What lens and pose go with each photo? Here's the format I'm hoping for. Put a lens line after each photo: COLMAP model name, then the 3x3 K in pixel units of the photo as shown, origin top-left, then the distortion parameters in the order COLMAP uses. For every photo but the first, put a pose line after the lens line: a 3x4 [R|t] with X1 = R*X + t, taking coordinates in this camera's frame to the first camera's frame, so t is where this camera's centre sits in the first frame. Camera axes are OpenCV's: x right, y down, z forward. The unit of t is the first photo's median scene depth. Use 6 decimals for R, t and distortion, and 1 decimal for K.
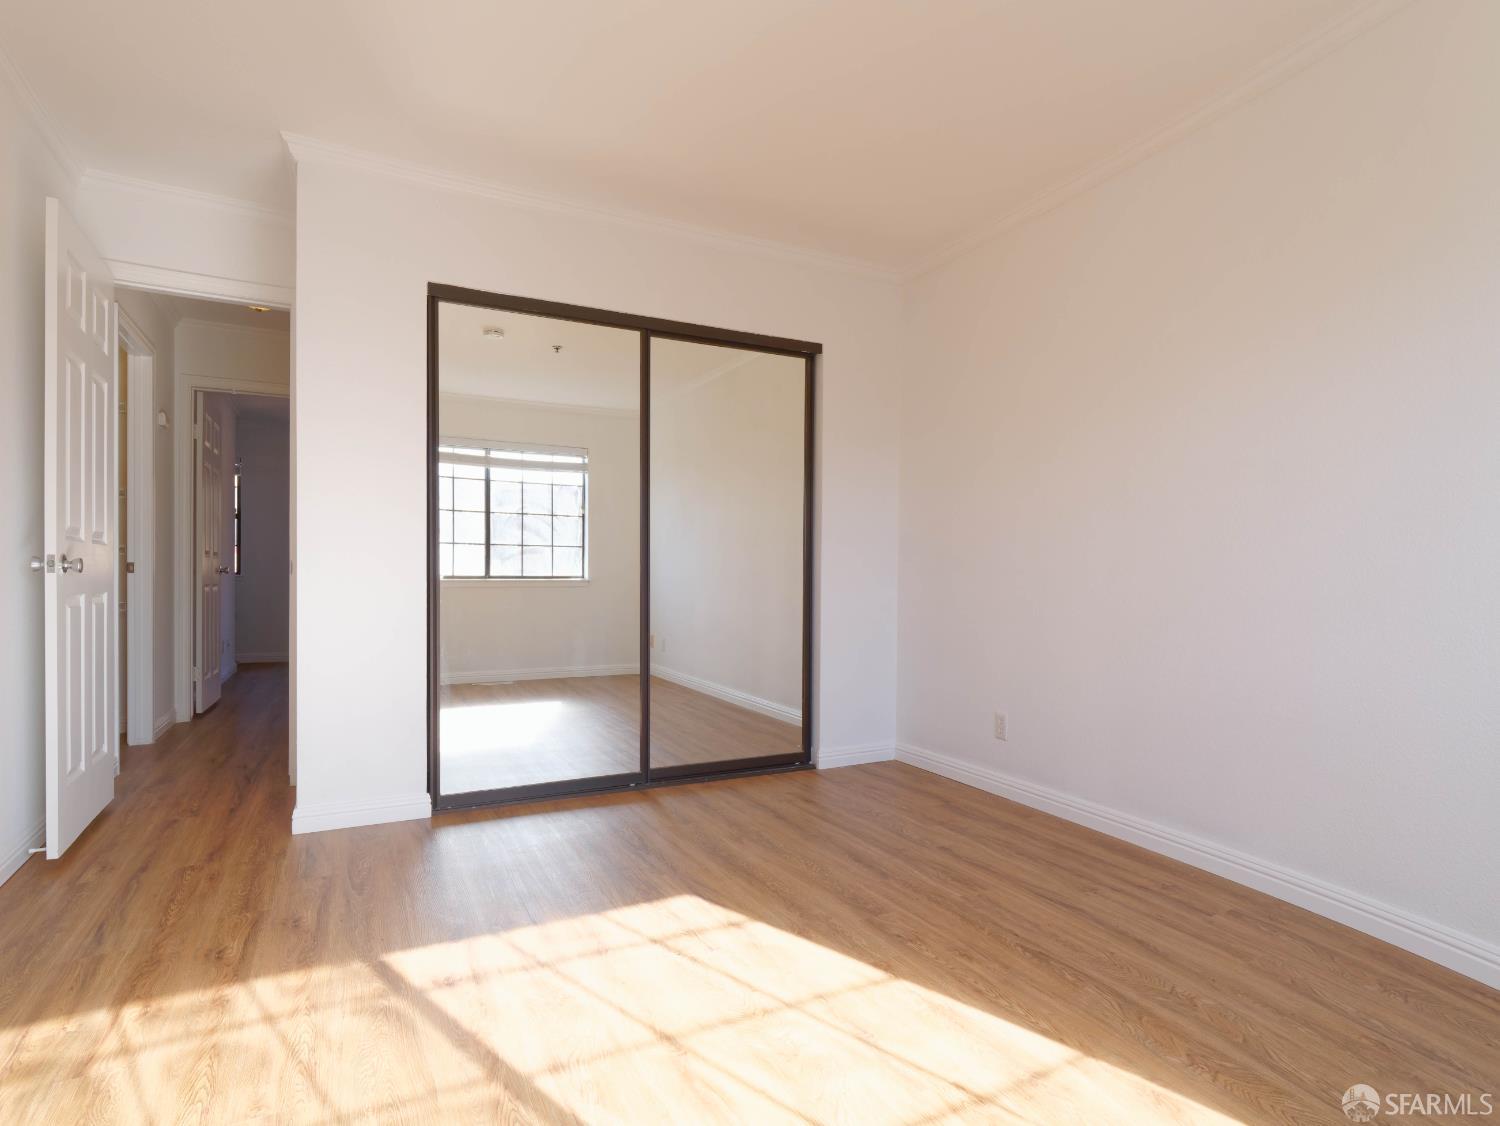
lens RADIAL K [[837.6, 0, 730.0], [0, 837.6, 571.1], [0, 0, 1]] dist [0.028537, 0.038704]
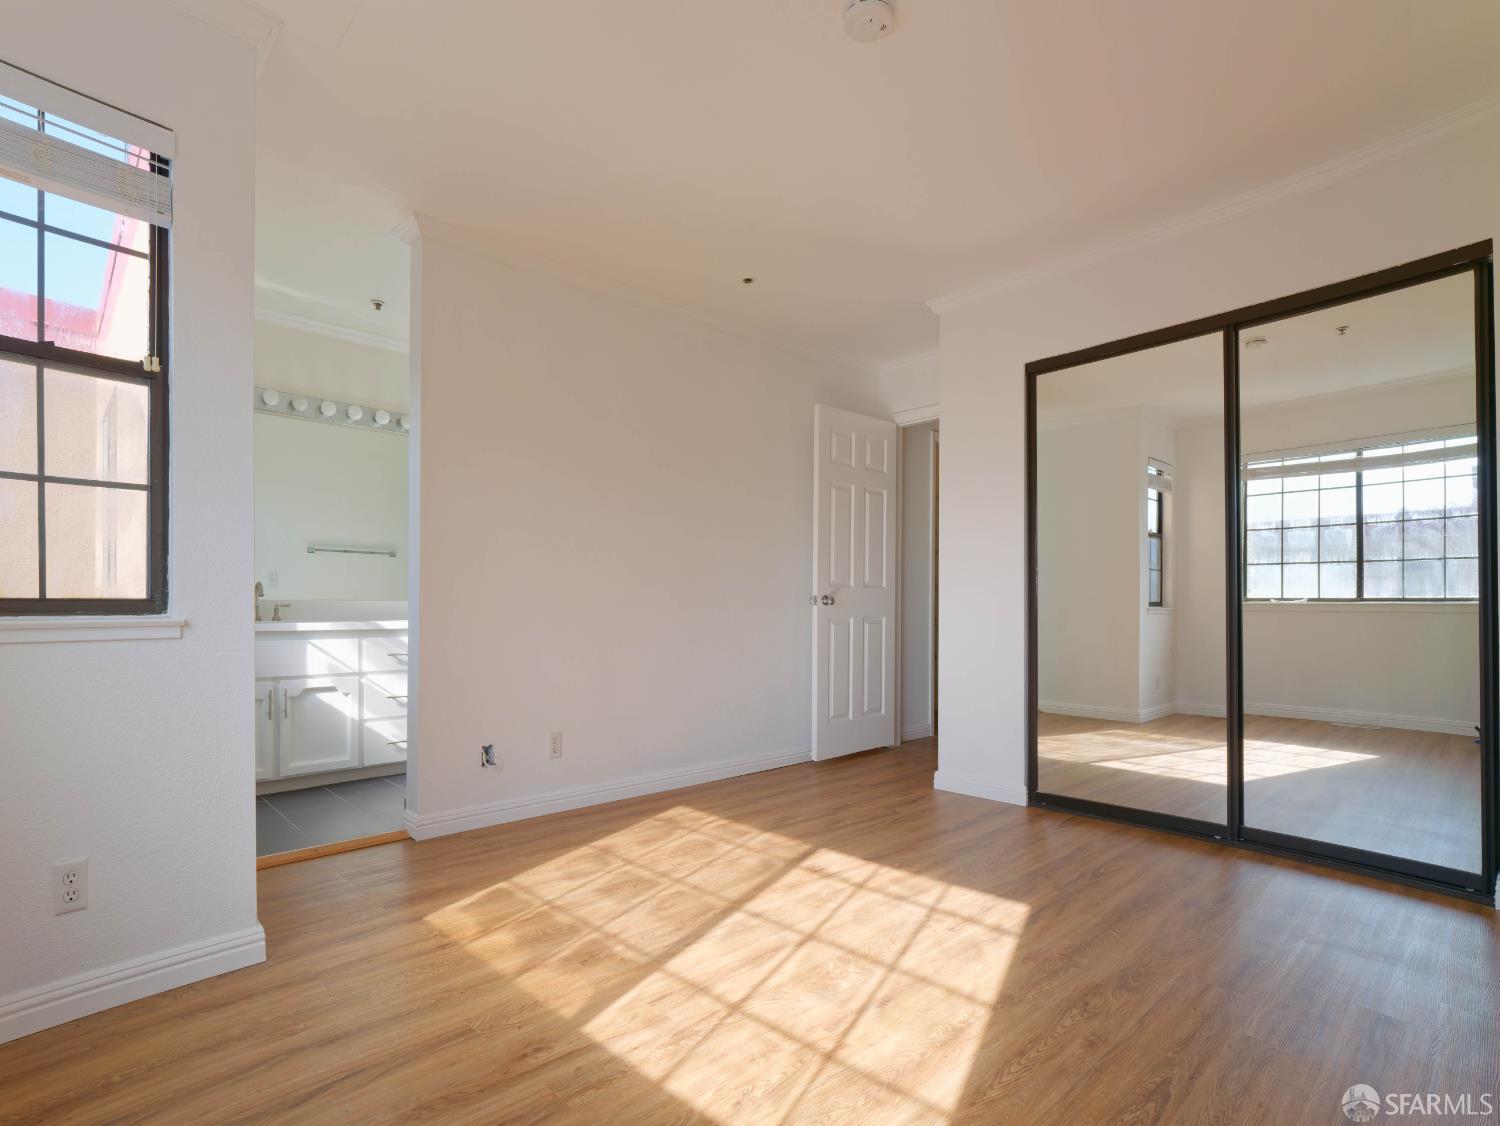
lens RADIAL K [[837.6, 0, 730.0], [0, 837.6, 571.1], [0, 0, 1]] dist [0.028537, 0.038704]
pose [[0.273145, -0.045137, -0.960913, 0.698299], [0.023076, 0.998919, -0.040362, -0.002682], [0.961696, -0.011149, 0.273891, 0.270486]]
